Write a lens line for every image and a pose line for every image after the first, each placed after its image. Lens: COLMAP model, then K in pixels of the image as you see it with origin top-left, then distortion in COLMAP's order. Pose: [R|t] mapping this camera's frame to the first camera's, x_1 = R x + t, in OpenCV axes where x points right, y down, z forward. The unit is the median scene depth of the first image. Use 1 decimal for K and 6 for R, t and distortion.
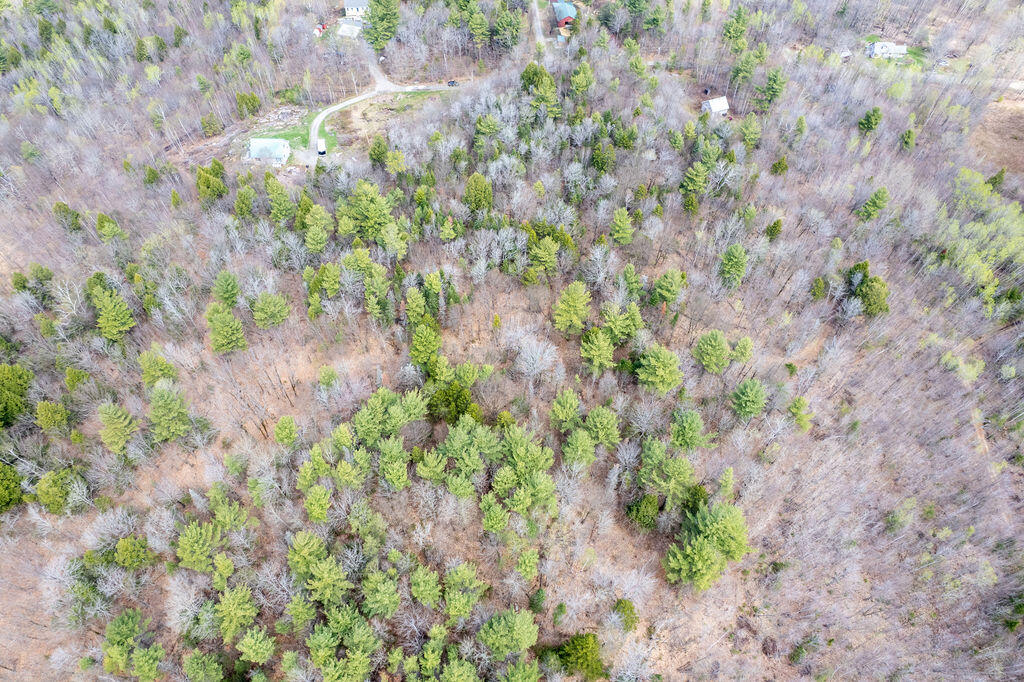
lens RADIAL K [[656.8, 0, 516.2], [0, 656.8, 342.6], [0, 0, 1]] dist [-0.085893, 0.080017]
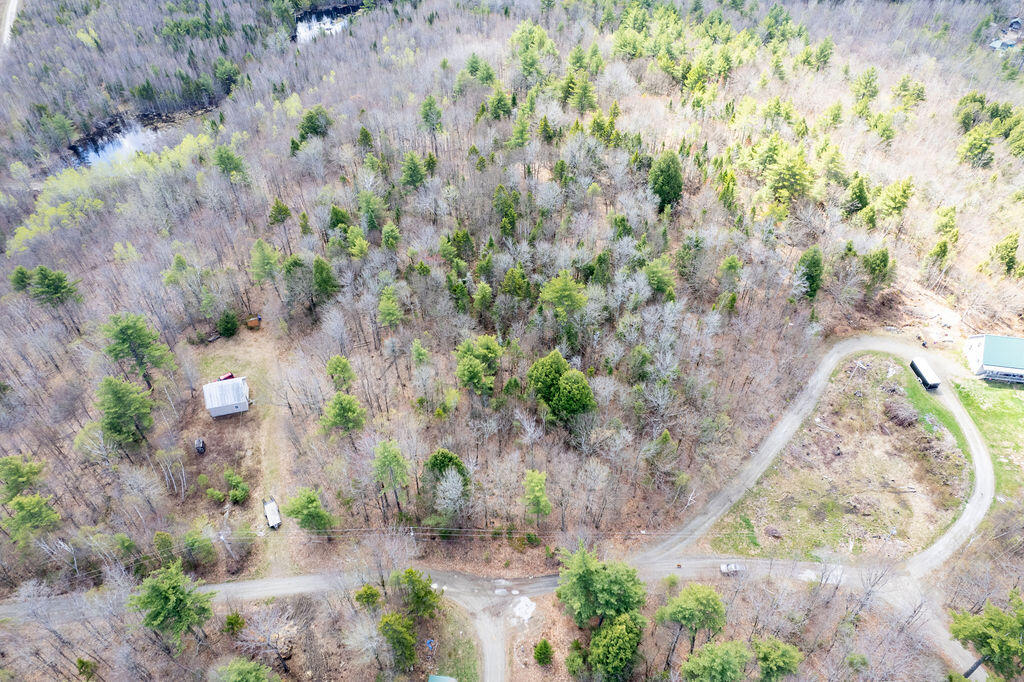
lens RADIAL K [[656.8, 0, 516.2], [0, 656.8, 342.6], [0, 0, 1]] dist [-0.085893, 0.080017]
pose [[-0.987313, -0.116051, 0.108375, 0.017468], [0.118991, -0.088820, 0.988915, -0.995668], [-0.105138, 0.989264, 0.101502, 1.007115]]
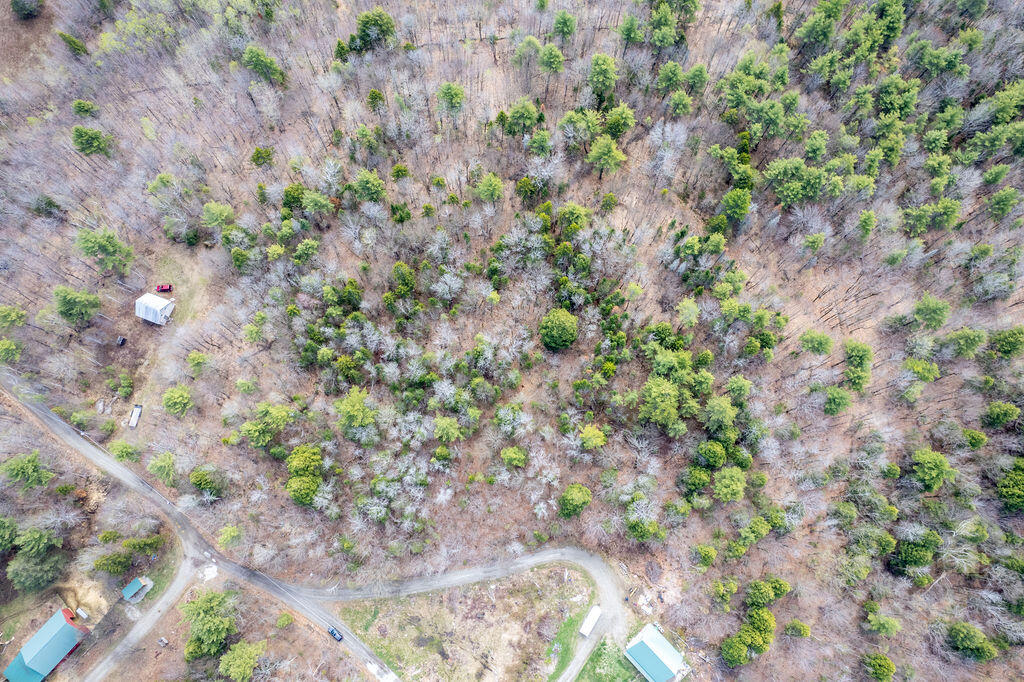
lens RADIAL K [[656.8, 0, 516.2], [0, 656.8, 342.6], [0, 0, 1]] dist [-0.085893, 0.080017]
pose [[-0.703610, -0.692561, 0.159038, -0.151050], [0.549696, -0.388661, 0.739444, -0.803137], [-0.450298, 0.607702, 0.654163, 0.402172]]
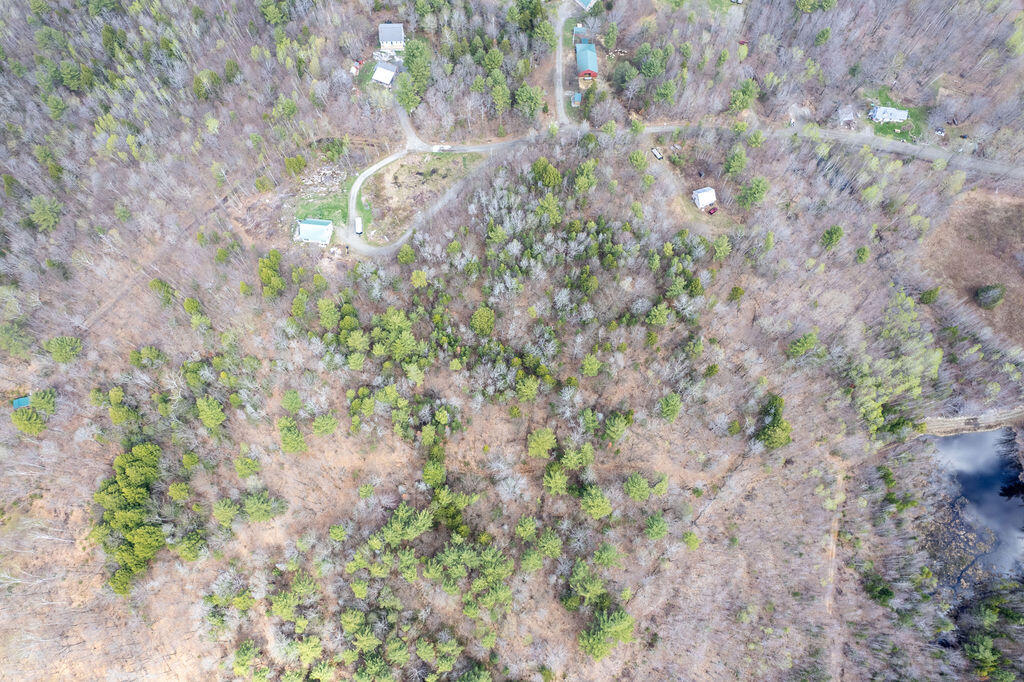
lens RADIAL K [[656.8, 0, 516.2], [0, 656.8, 342.6], [0, 0, 1]] dist [-0.085893, 0.080017]
pose [[0.996239, 0.079819, -0.033709, 0.045936], [-0.068245, 0.962565, 0.262318, -0.453709], [0.053385, -0.259031, 0.964393, -0.199585]]
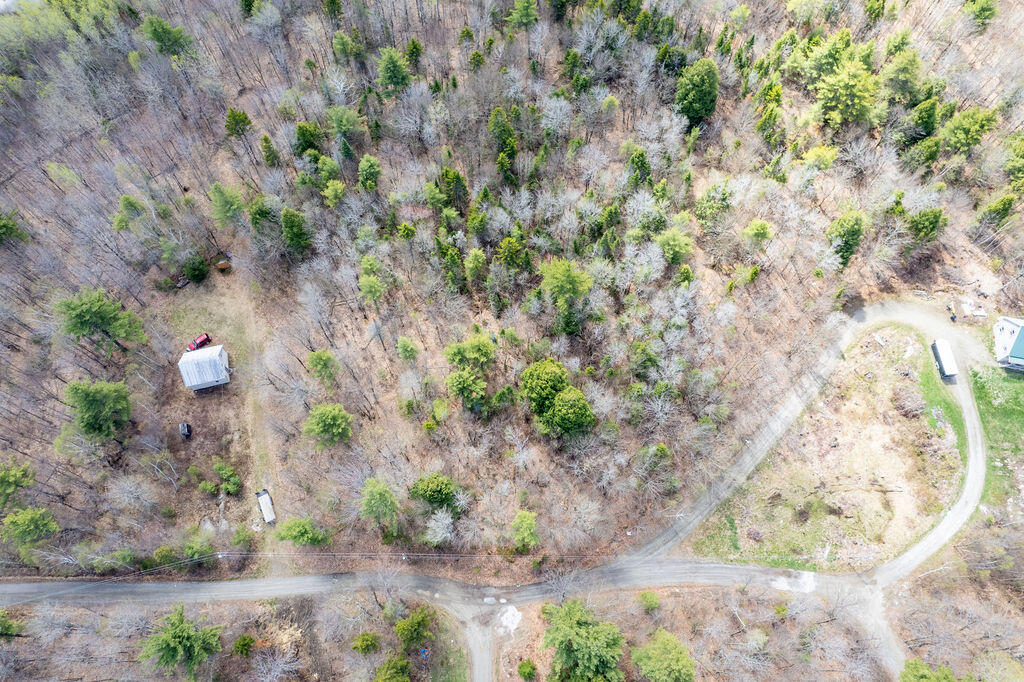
lens RADIAL K [[656.8, 0, 516.2], [0, 656.8, 342.6], [0, 0, 1]] dist [-0.085893, 0.080017]
pose [[-0.983484, -0.174029, 0.049723, 0.049224], [0.125425, -0.457247, 0.880451, -0.891150], [-0.130489, 0.872146, 0.471523, 0.815149]]
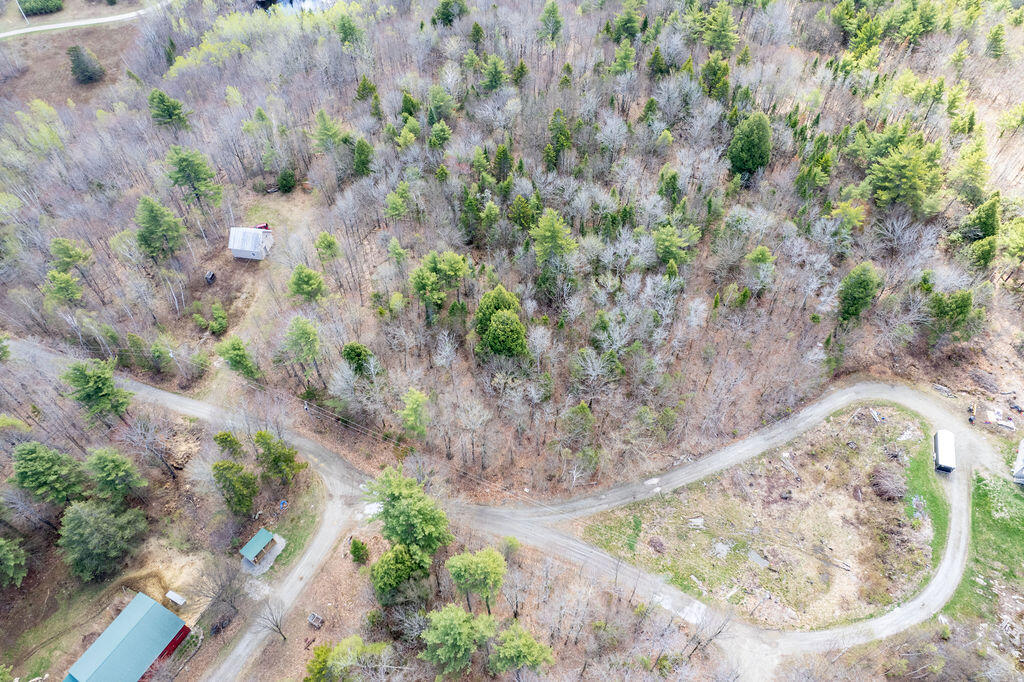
lens RADIAL K [[656.8, 0, 516.2], [0, 656.8, 342.6], [0, 0, 1]] dist [-0.085893, 0.080017]
pose [[-0.832729, -0.429981, 0.348824, -0.171771], [0.434659, -0.117412, 0.892909, -0.927085], [-0.342977, 0.895171, 0.284668, 0.951083]]
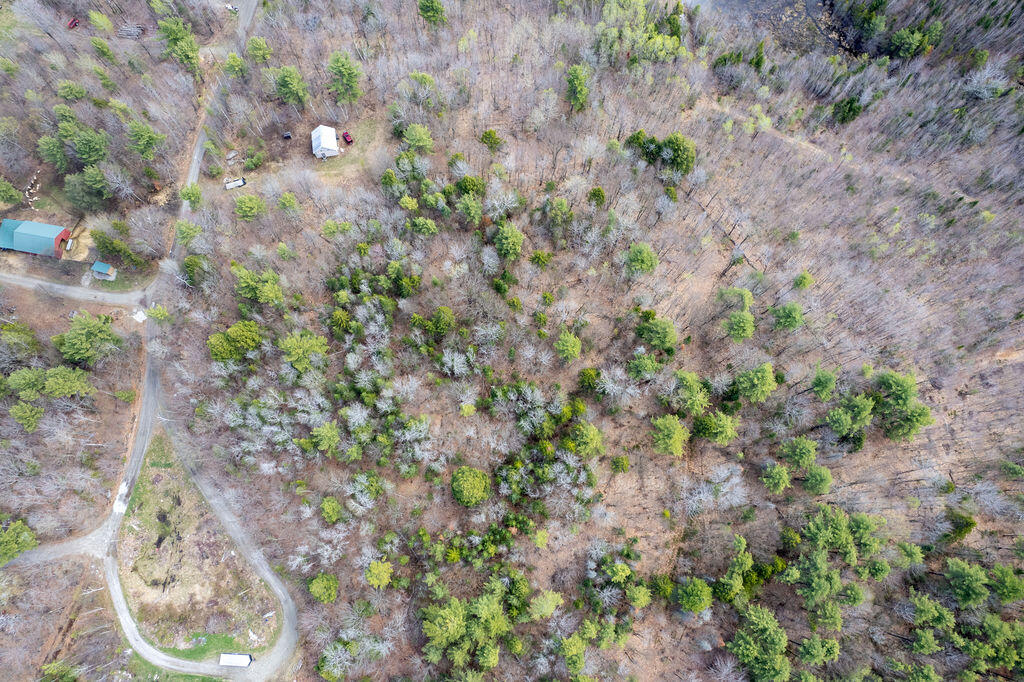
lens RADIAL K [[656.8, 0, 516.2], [0, 656.8, 342.6], [0, 0, 1]] dist [-0.085893, 0.080017]
pose [[0.271889, -0.932768, 0.236685, -0.060308], [0.762193, 0.358877, 0.538766, -0.607087], [-0.587485, 0.033915, 0.808524, 0.246734]]
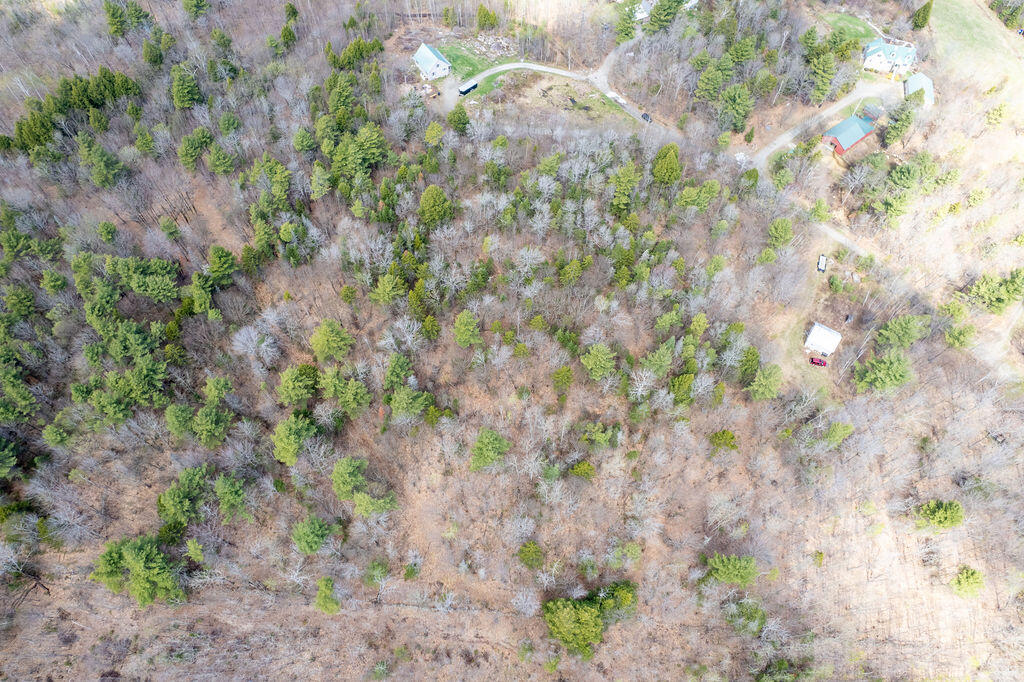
lens RADIAL K [[656.8, 0, 516.2], [0, 656.8, 342.6], [0, 0, 1]] dist [-0.085893, 0.080017]
pose [[0.559380, 0.713316, -0.422225, 0.490598], [-0.670697, 0.688815, 0.275135, -0.378003], [0.487093, 0.129279, 0.863729, 0.215584]]
